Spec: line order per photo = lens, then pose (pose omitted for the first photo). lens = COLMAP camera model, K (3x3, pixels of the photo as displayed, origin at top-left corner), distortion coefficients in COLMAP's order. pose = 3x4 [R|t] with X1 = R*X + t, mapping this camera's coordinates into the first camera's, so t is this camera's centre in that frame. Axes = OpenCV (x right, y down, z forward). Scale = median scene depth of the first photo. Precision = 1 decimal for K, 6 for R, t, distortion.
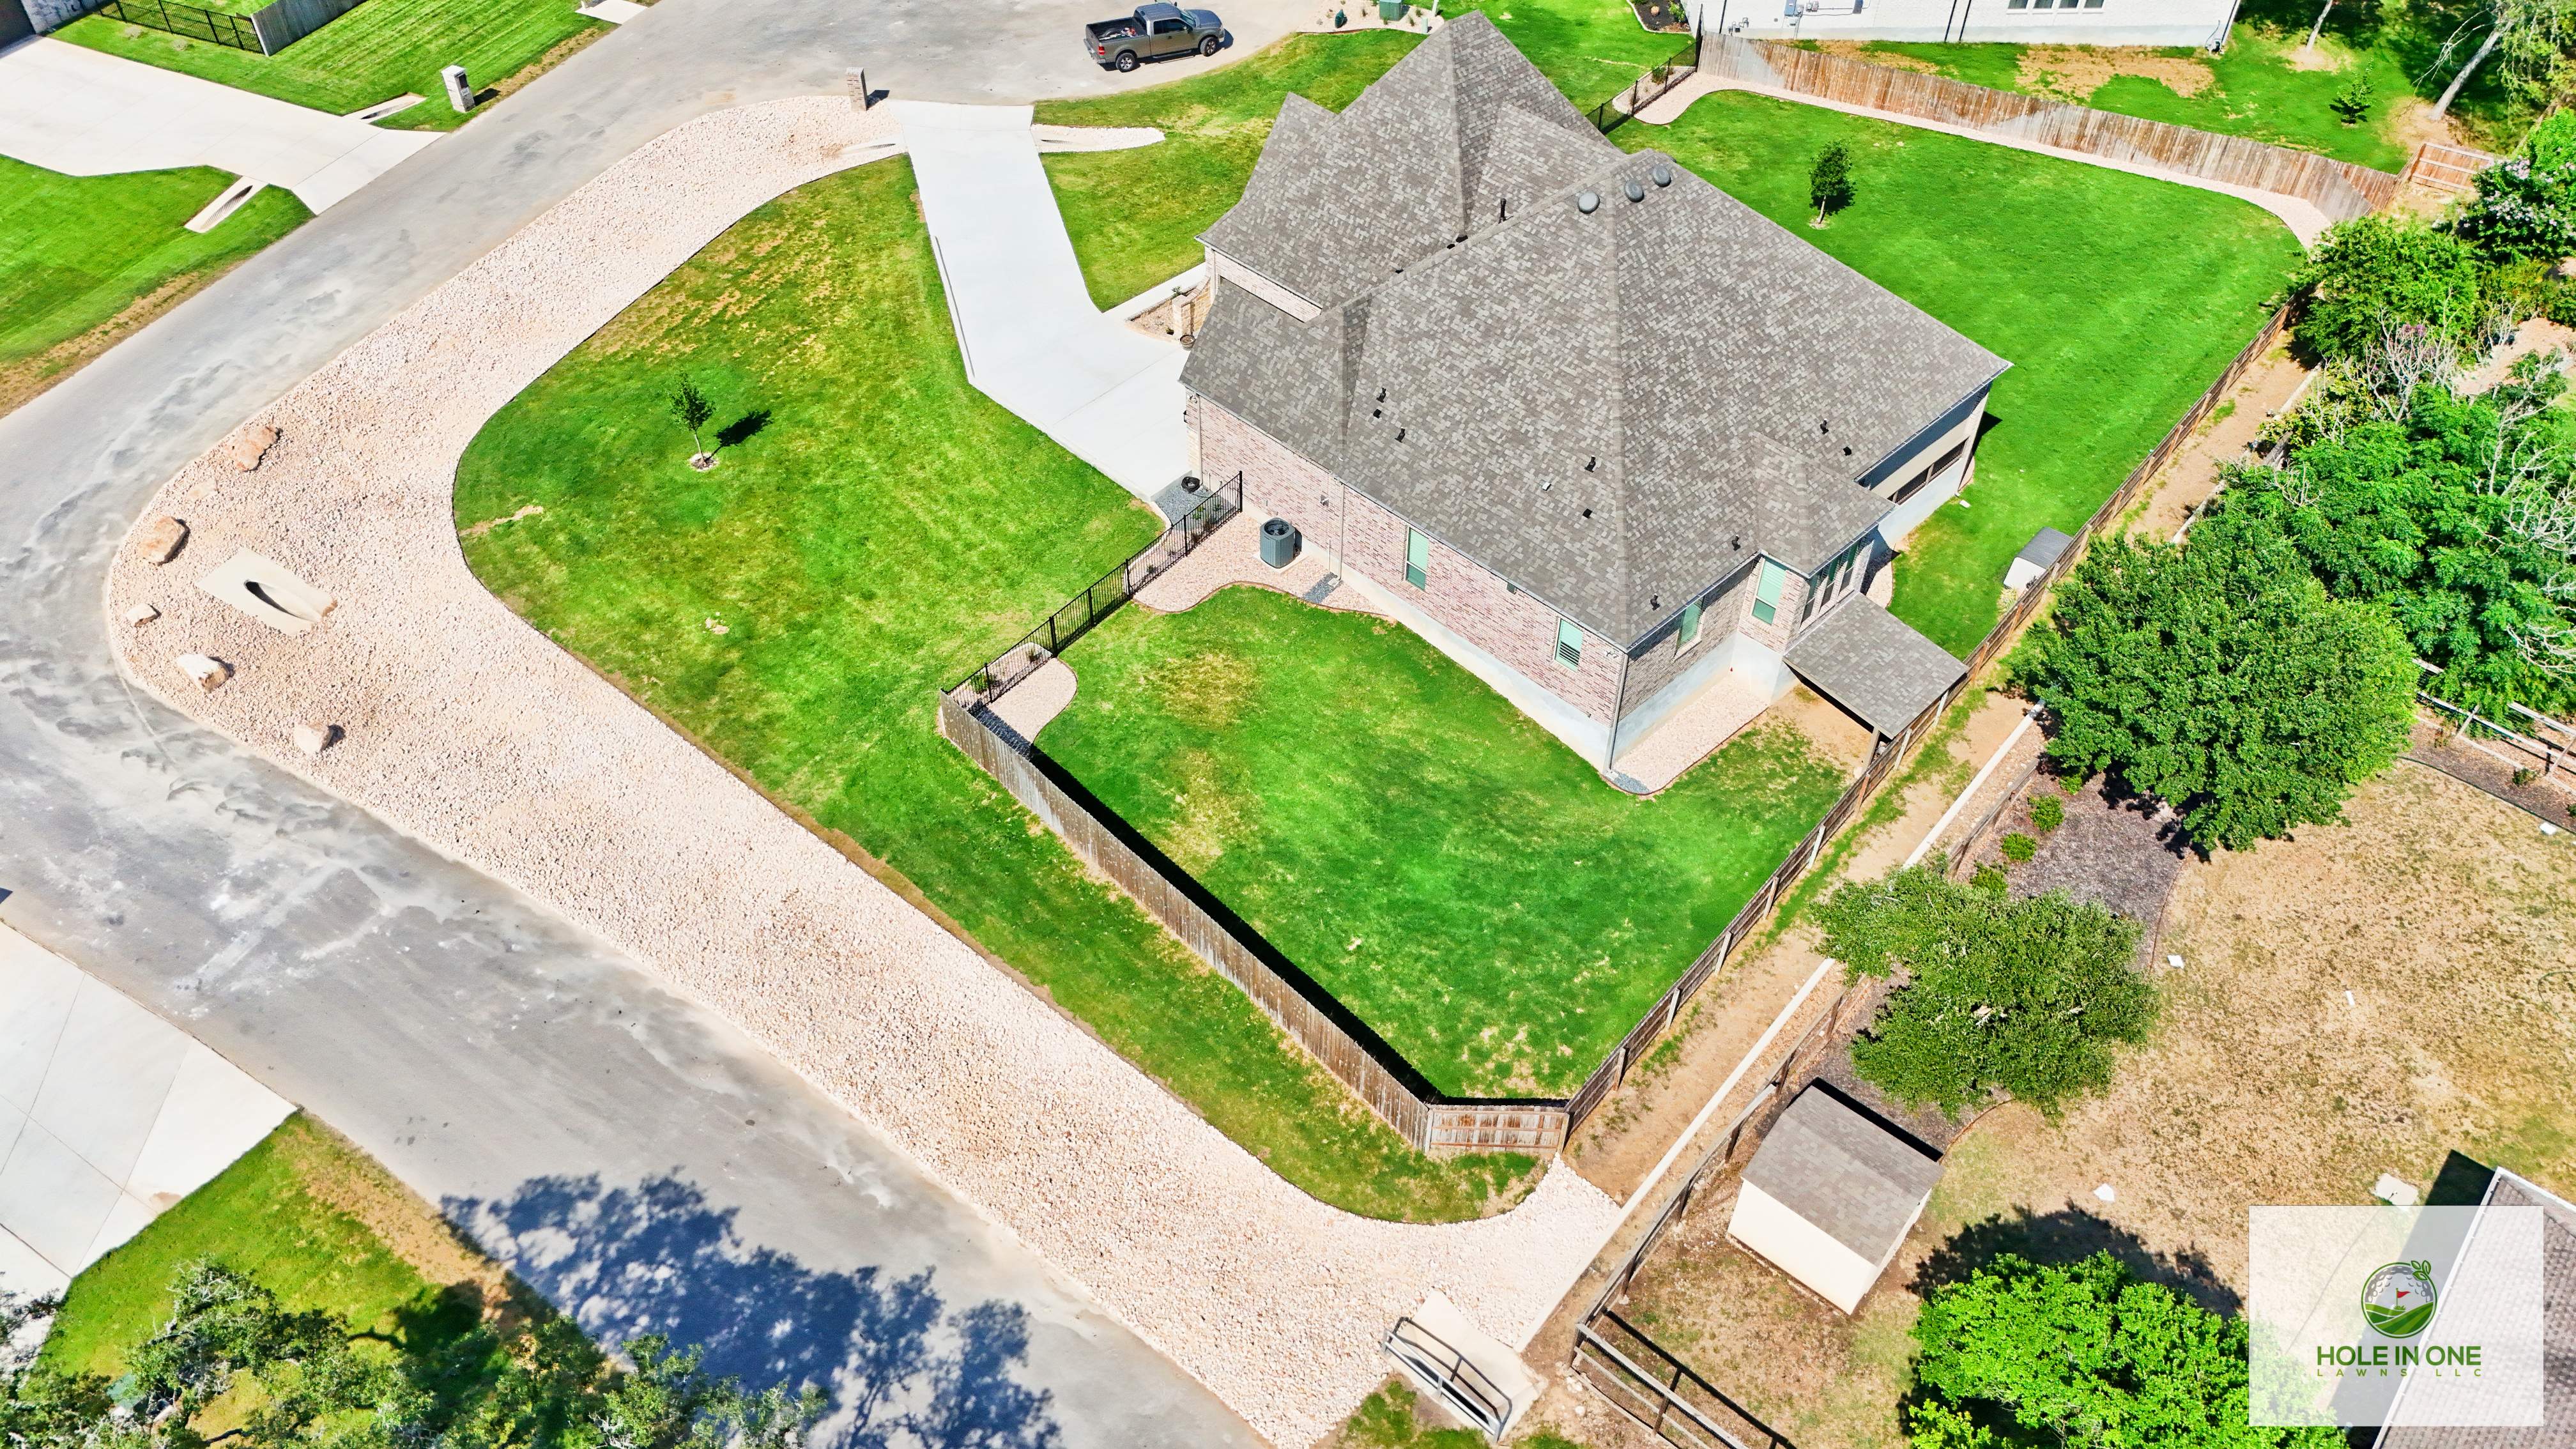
lens RADIAL K [[1903.2, 0, 1286.0], [0, 1903.2, 704.0], [0, 0, 1]] dist [0.066675, -0.073696]
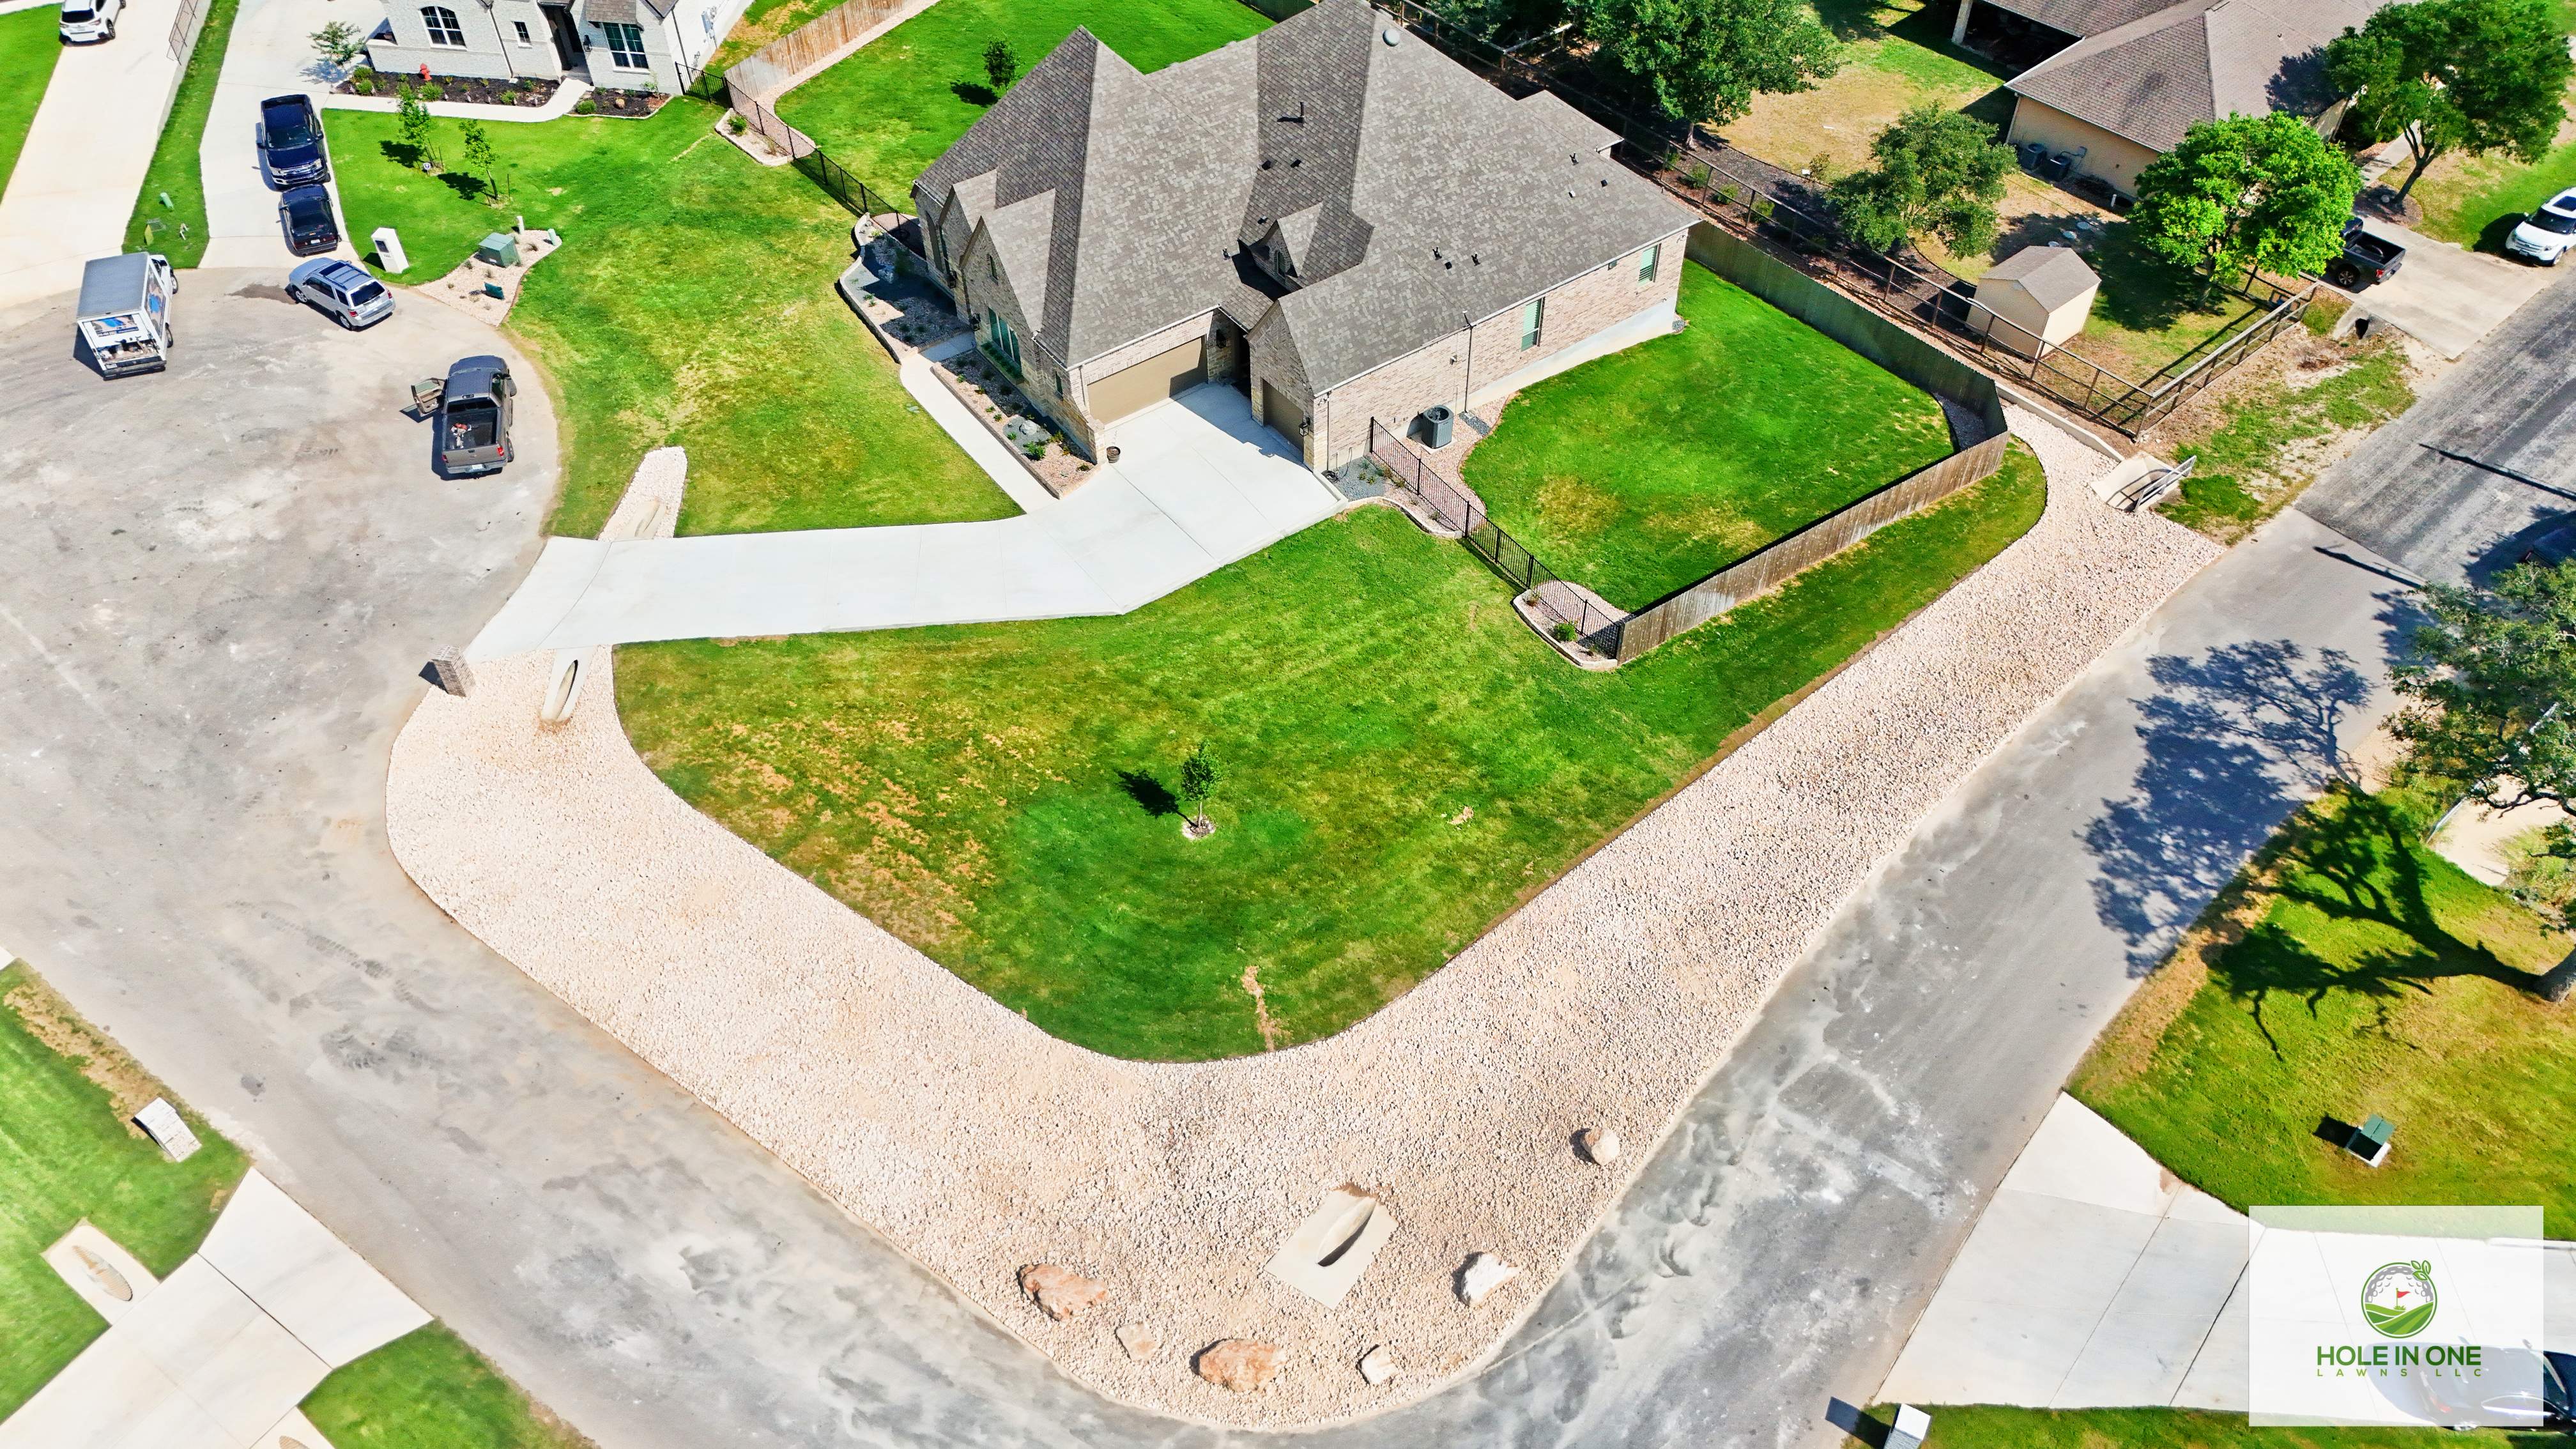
lens RADIAL K [[1903.2, 0, 1286.9], [0, 1903.2, 712.5], [0, 0, 1]] dist [0.066675, -0.073696]
pose [[0.152880, -0.720185, 0.676728, -0.988787], [0.687930, 0.569180, 0.450319, -0.608297], [-0.709493, 0.396697, 0.582453, 0.491482]]
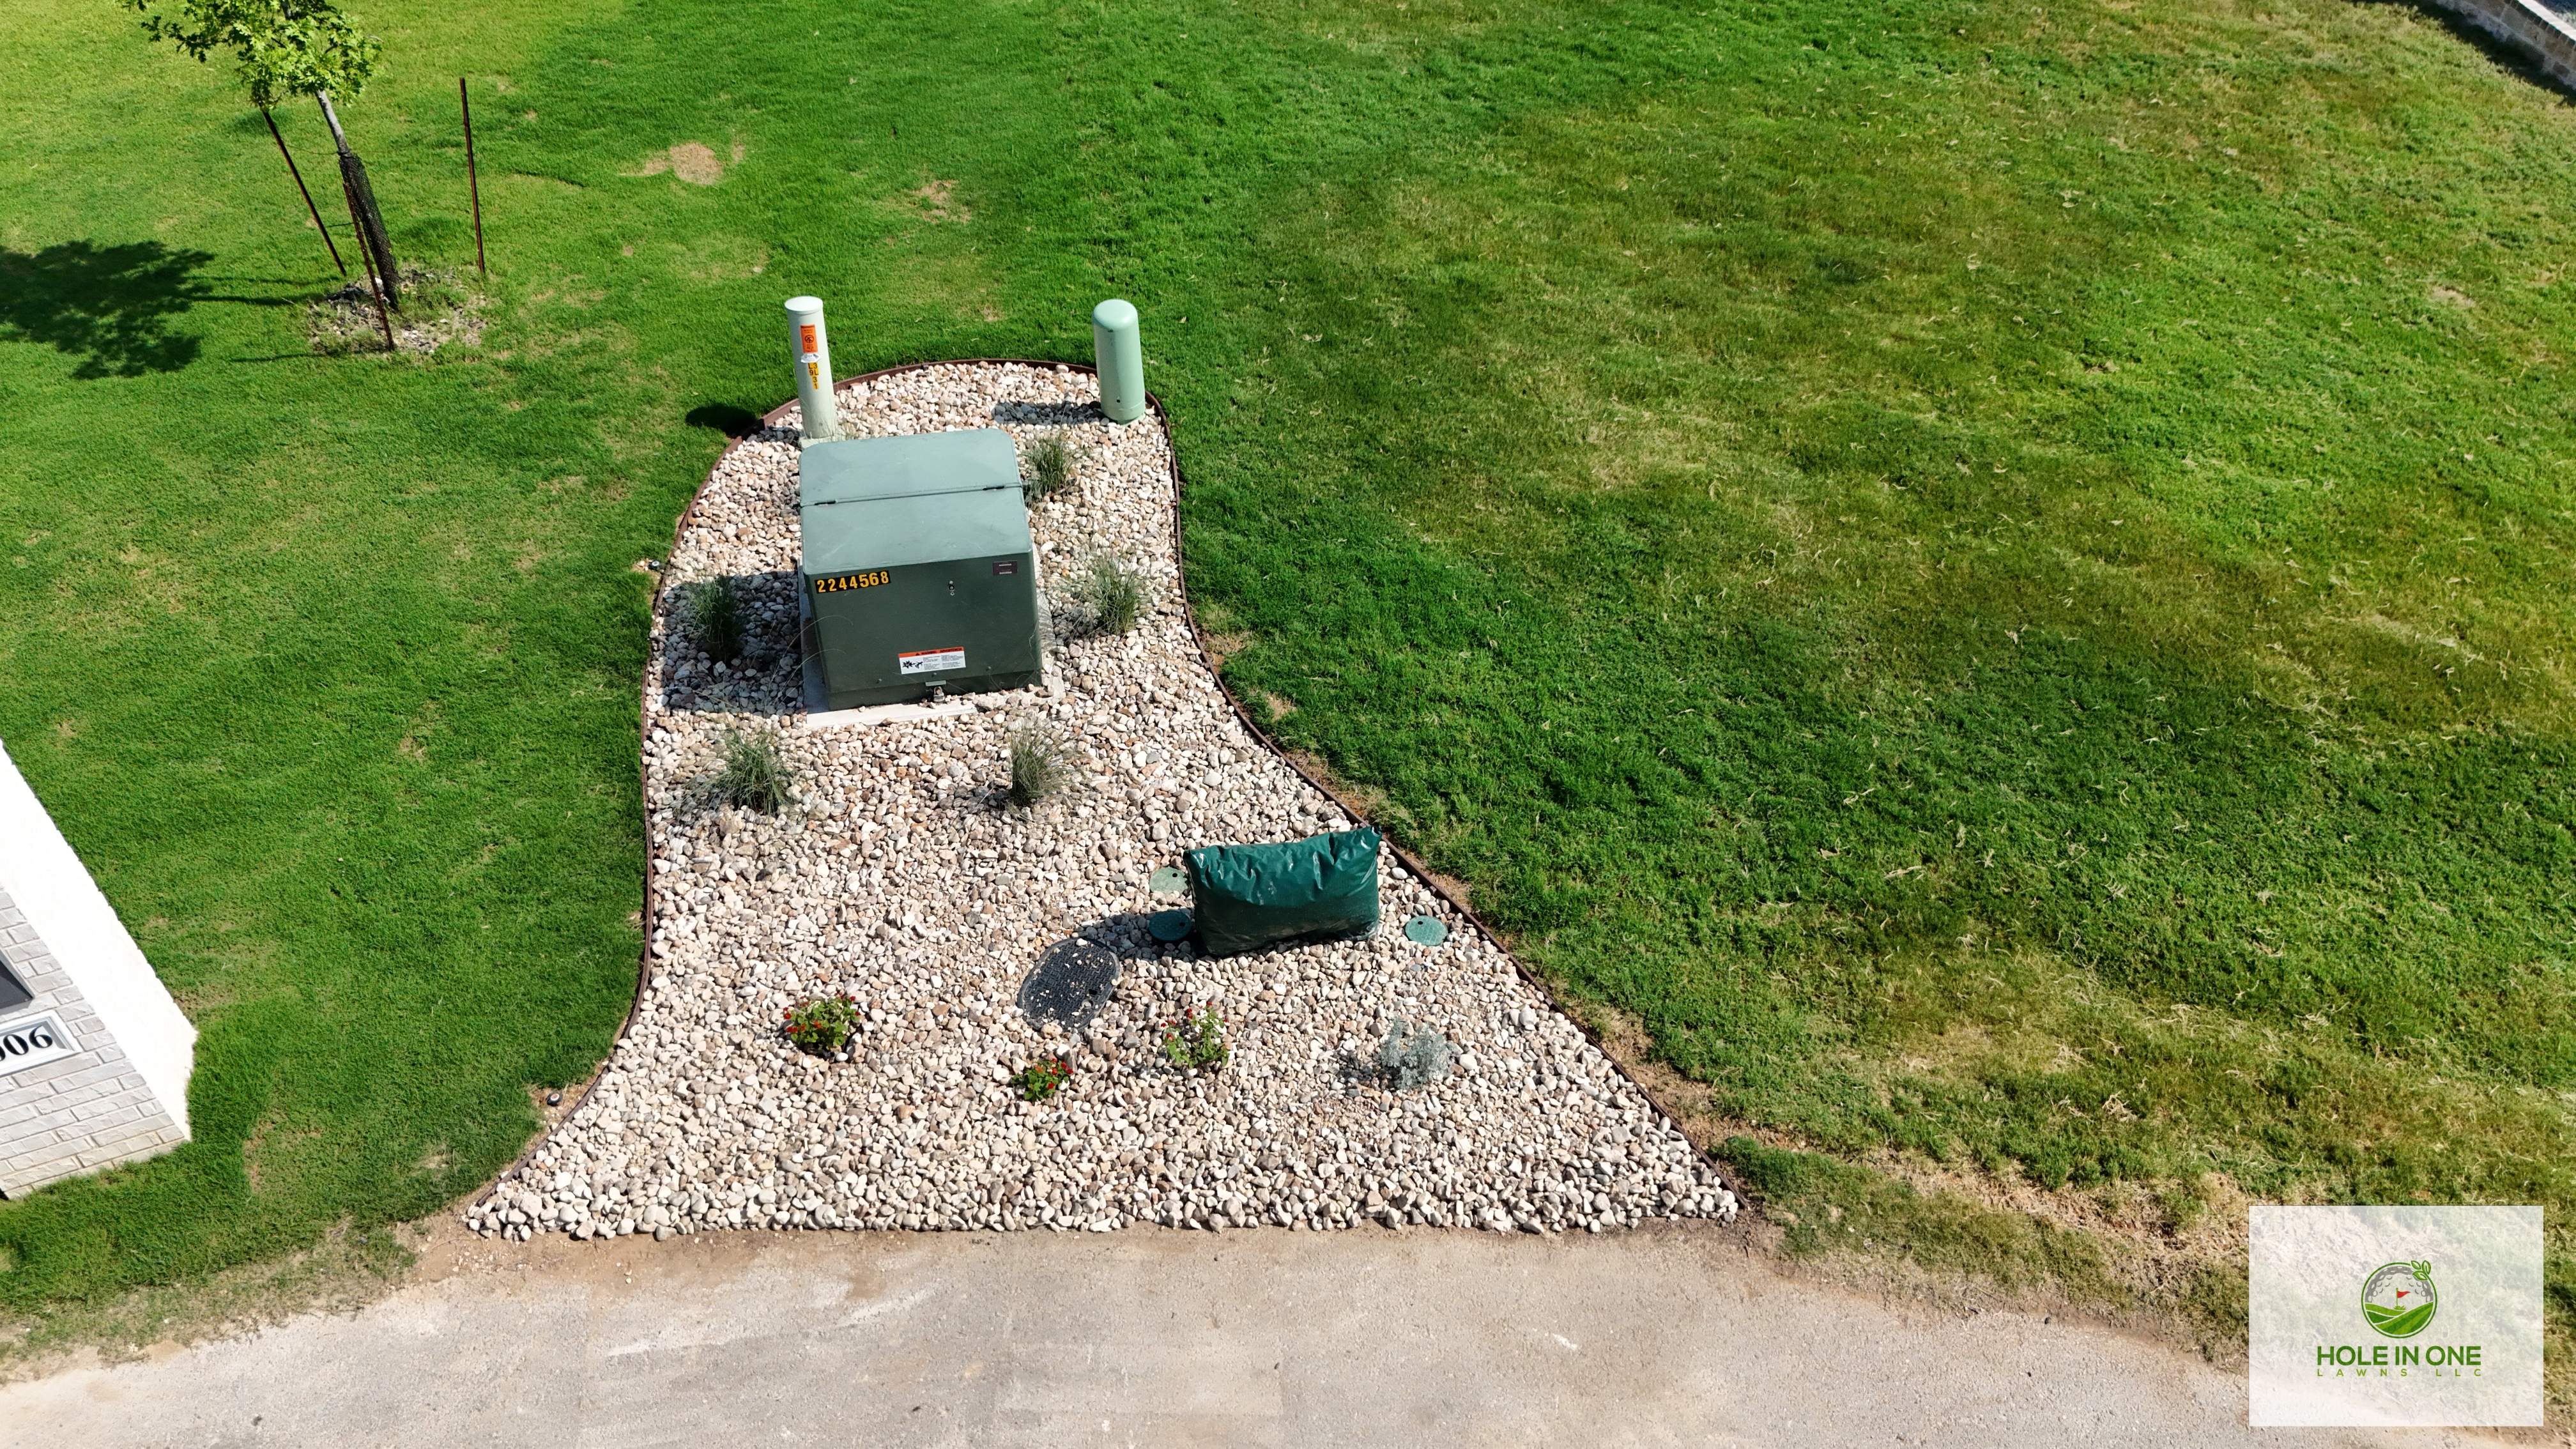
lens RADIAL K [[1903.2, 0, 1294.2], [0, 1903.2, 732.4], [0, 0, 1]] dist [0.066675, -0.073696]
pose [[-0.423530, -0.642886, 0.638216, -0.040062], [0.620129, 0.307811, 0.721591, -0.657164], [-0.660350, 0.701392, 0.268304, 1.498450]]
